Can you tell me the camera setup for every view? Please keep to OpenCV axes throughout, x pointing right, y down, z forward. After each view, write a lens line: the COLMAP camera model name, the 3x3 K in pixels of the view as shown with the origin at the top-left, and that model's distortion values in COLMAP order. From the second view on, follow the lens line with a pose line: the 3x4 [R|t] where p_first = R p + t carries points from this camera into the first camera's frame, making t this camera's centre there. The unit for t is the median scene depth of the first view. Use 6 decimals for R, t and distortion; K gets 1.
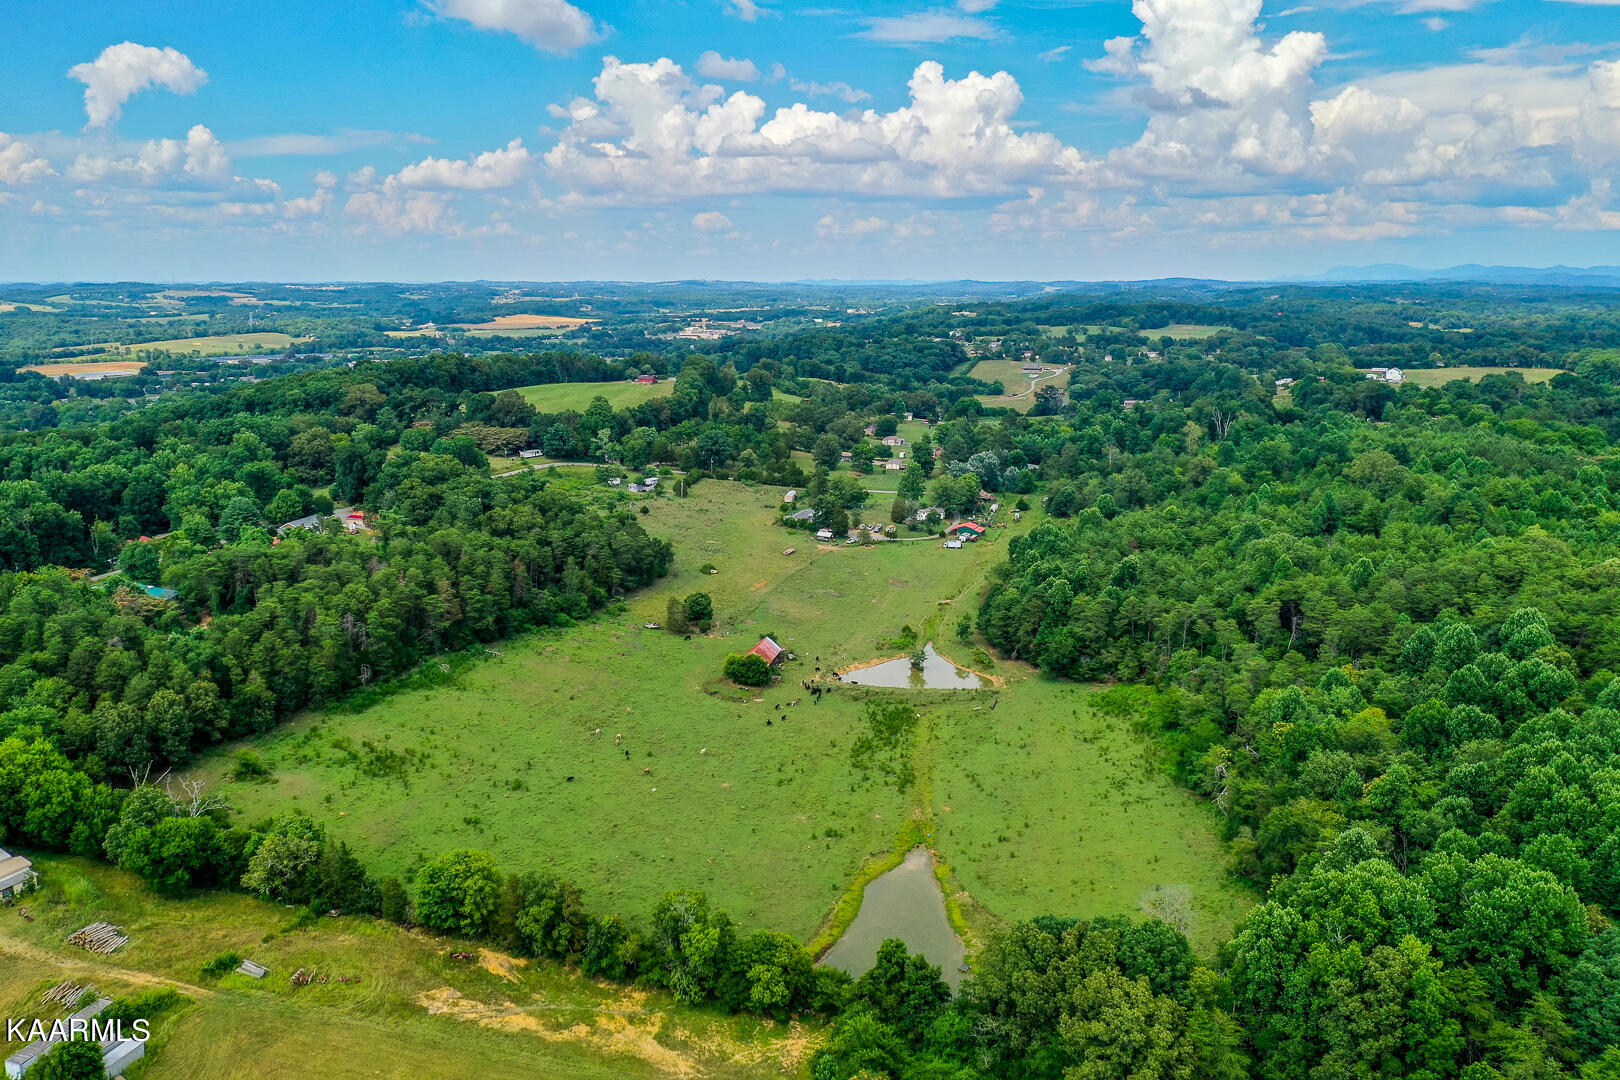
lens RADIAL K [[1267.4, 0, 796.4], [0, 1267.4, 542.1], [0, 0, 1]] dist [0.002502, -0.002244]
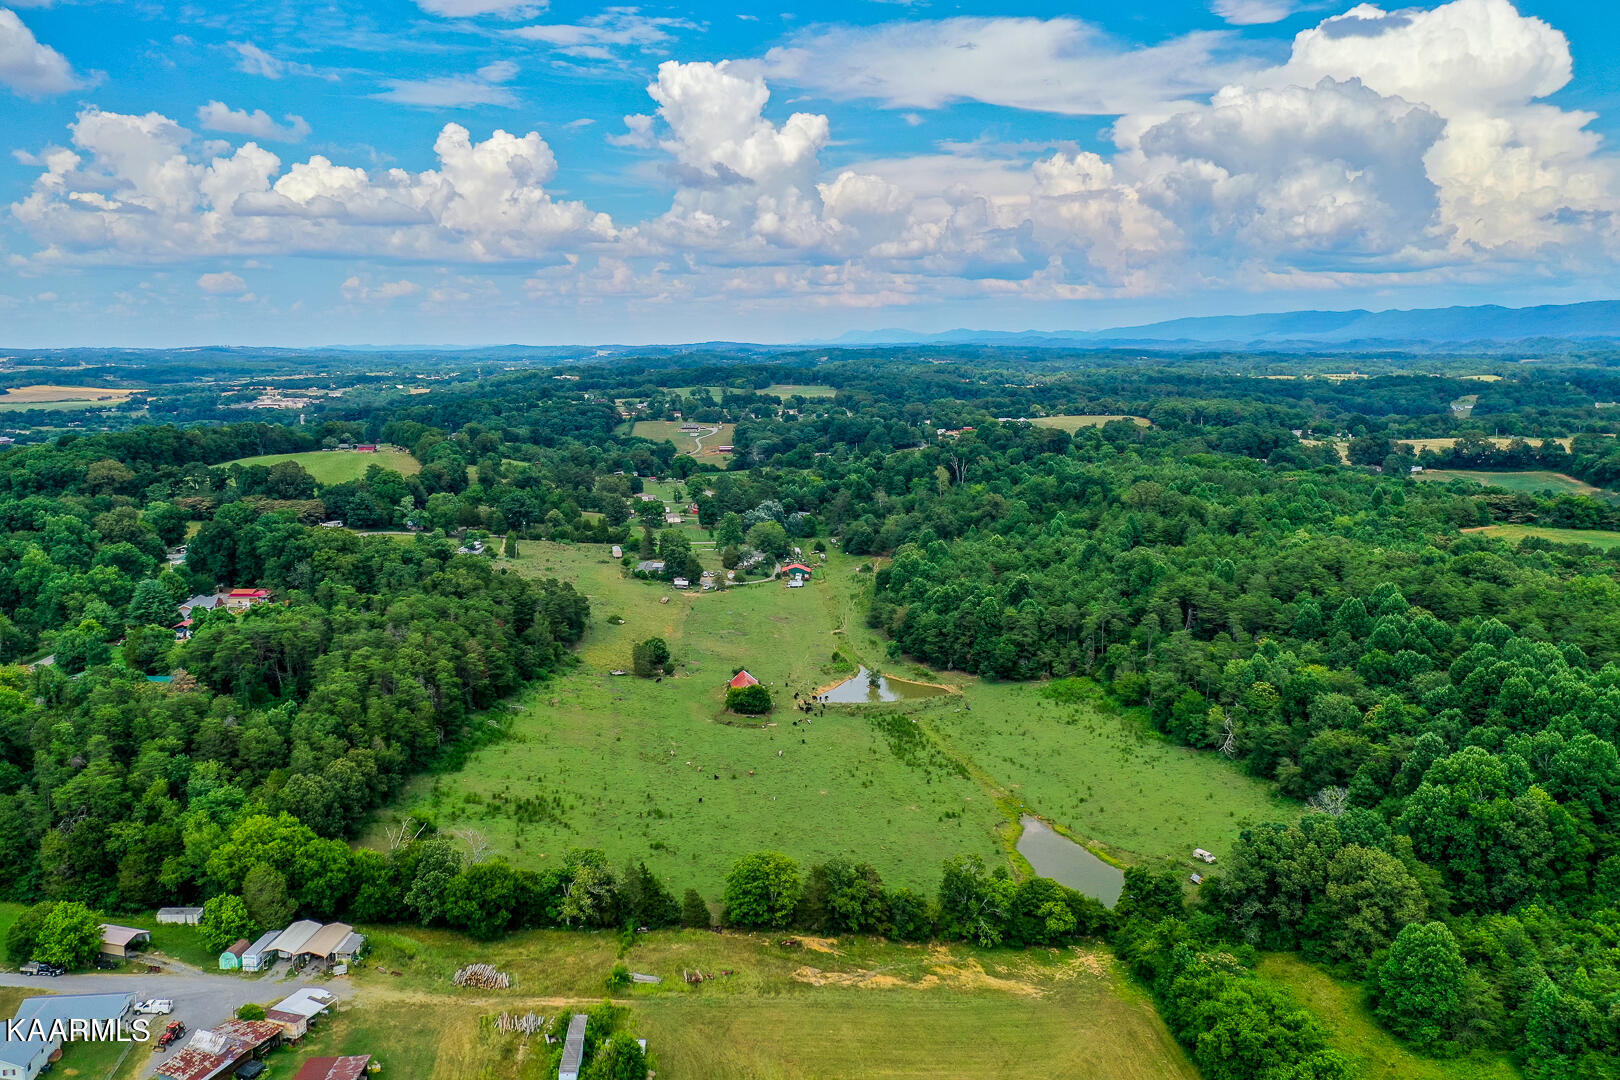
lens RADIAL K [[1267.4, 0, 796.4], [0, 1267.4, 542.1], [0, 0, 1]] dist [0.002502, -0.002244]
pose [[0.937411, -0.058211, 0.343326, -0.350284], [0.075004, 0.996540, -0.035826, 0.007383], [-0.340052, 0.059334, 0.938533, -0.044398]]
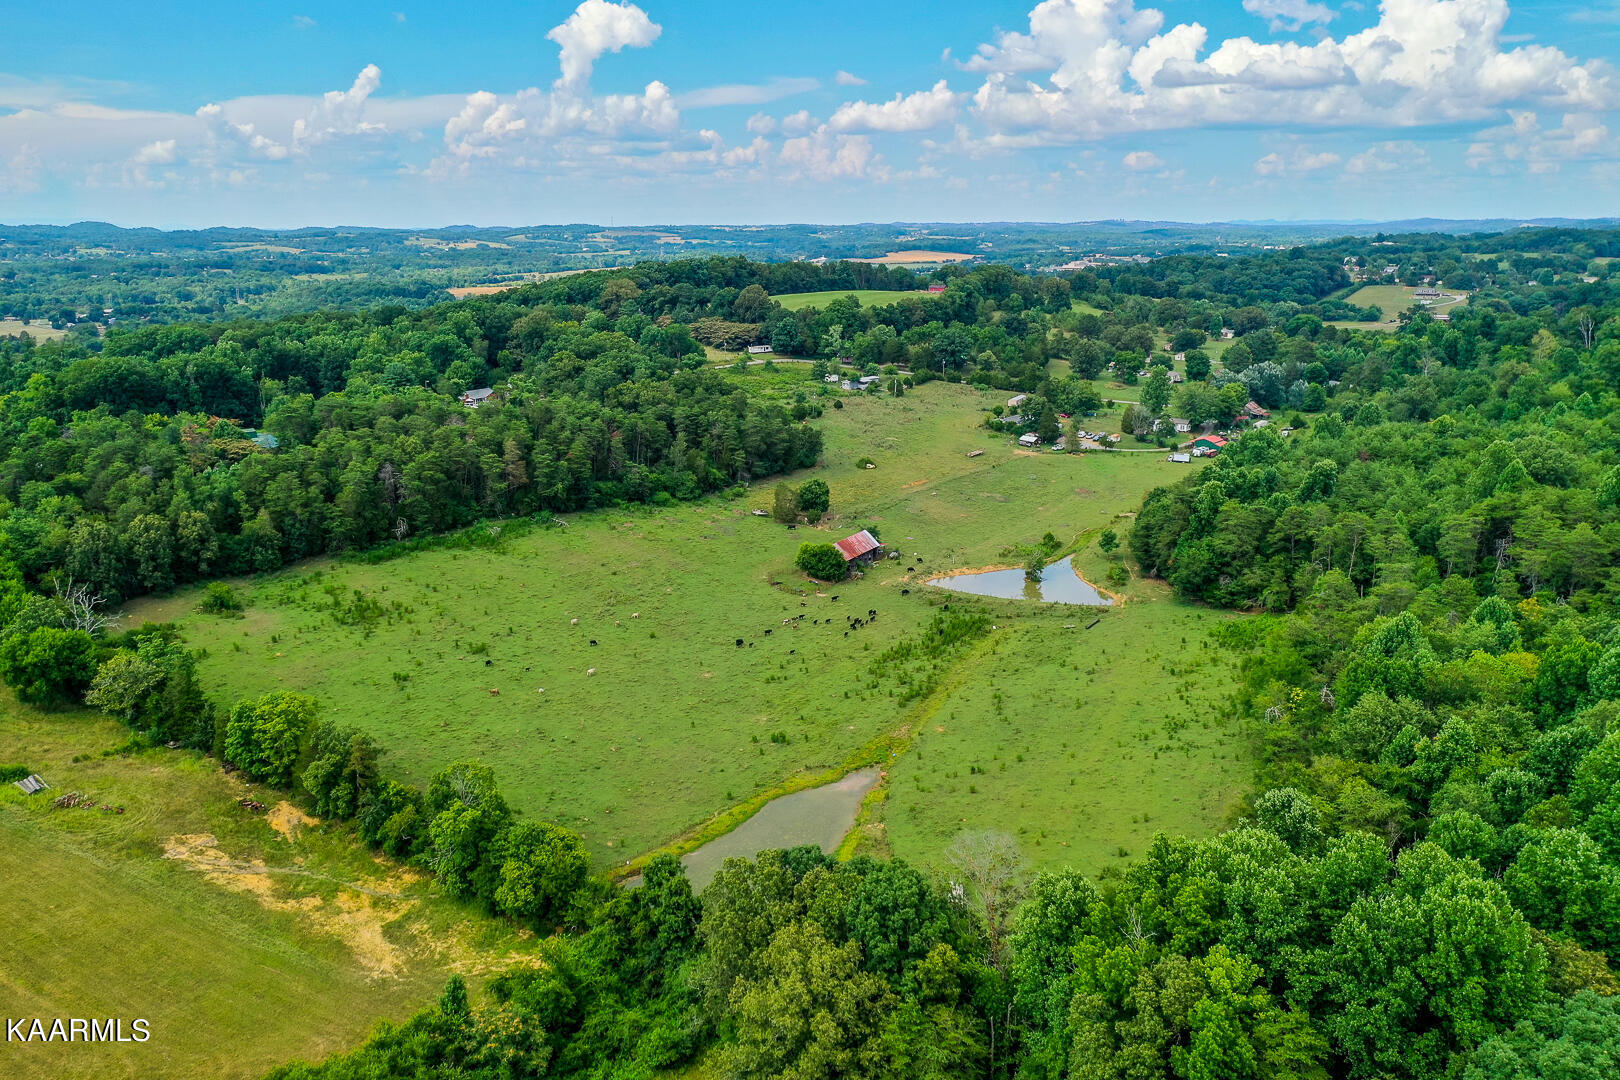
lens RADIAL K [[1267.4, 0, 796.4], [0, 1267.4, 542.1], [0, 0, 1]] dist [0.002502, -0.002244]
pose [[0.948766, 0.071311, -0.307828, 0.203593], [-0.058231, 0.996975, 0.051484, 0.041132], [0.310568, -0.030921, 0.950048, 0.154840]]
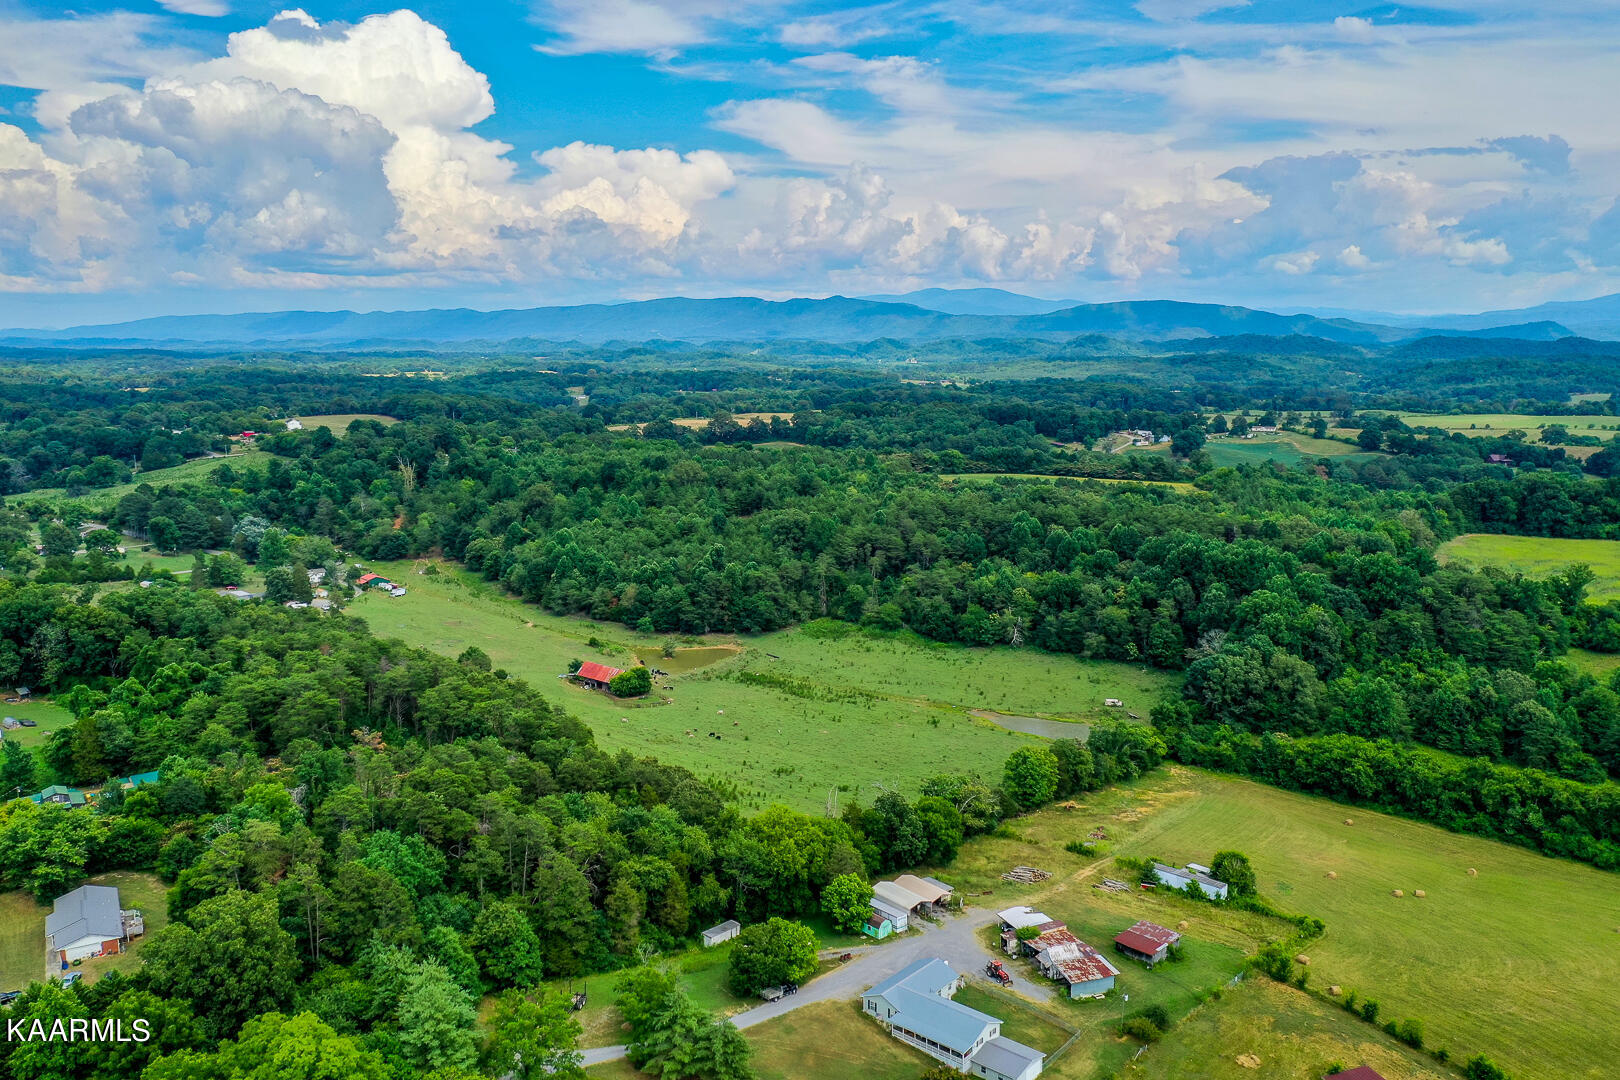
lens RADIAL K [[1267.4, 0, 796.4], [0, 1267.4, 542.1], [0, 0, 1]] dist [0.002502, -0.002244]
pose [[0.439451, -0.144007, 0.886648, -0.909266], [0.186295, 0.980216, 0.066870, -0.066341], [-0.878736, 0.135792, 0.457585, 0.324456]]
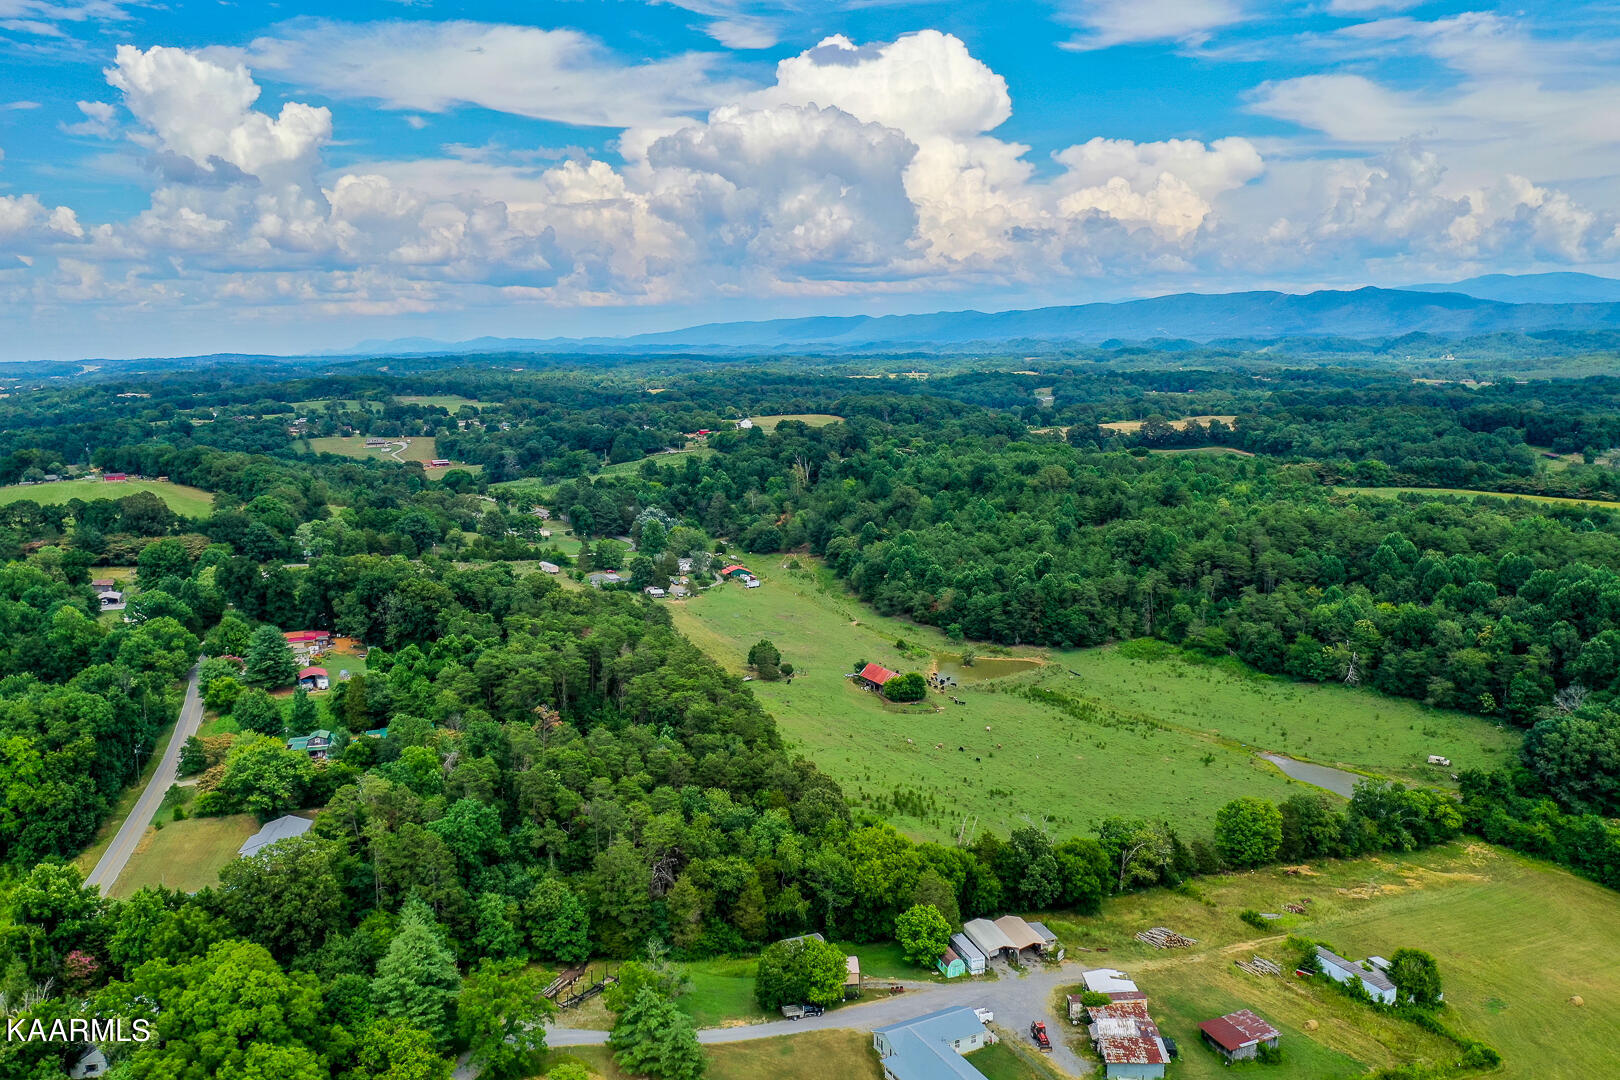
lens RADIAL K [[1267.4, 0, 796.4], [0, 1267.4, 542.1], [0, 0, 1]] dist [0.002502, -0.002244]
pose [[0.748584, -0.116158, 0.652786, -0.792376], [0.153404, 0.988164, -0.000081, -0.039911], [-0.645050, 0.100200, 0.757542, 0.187763]]
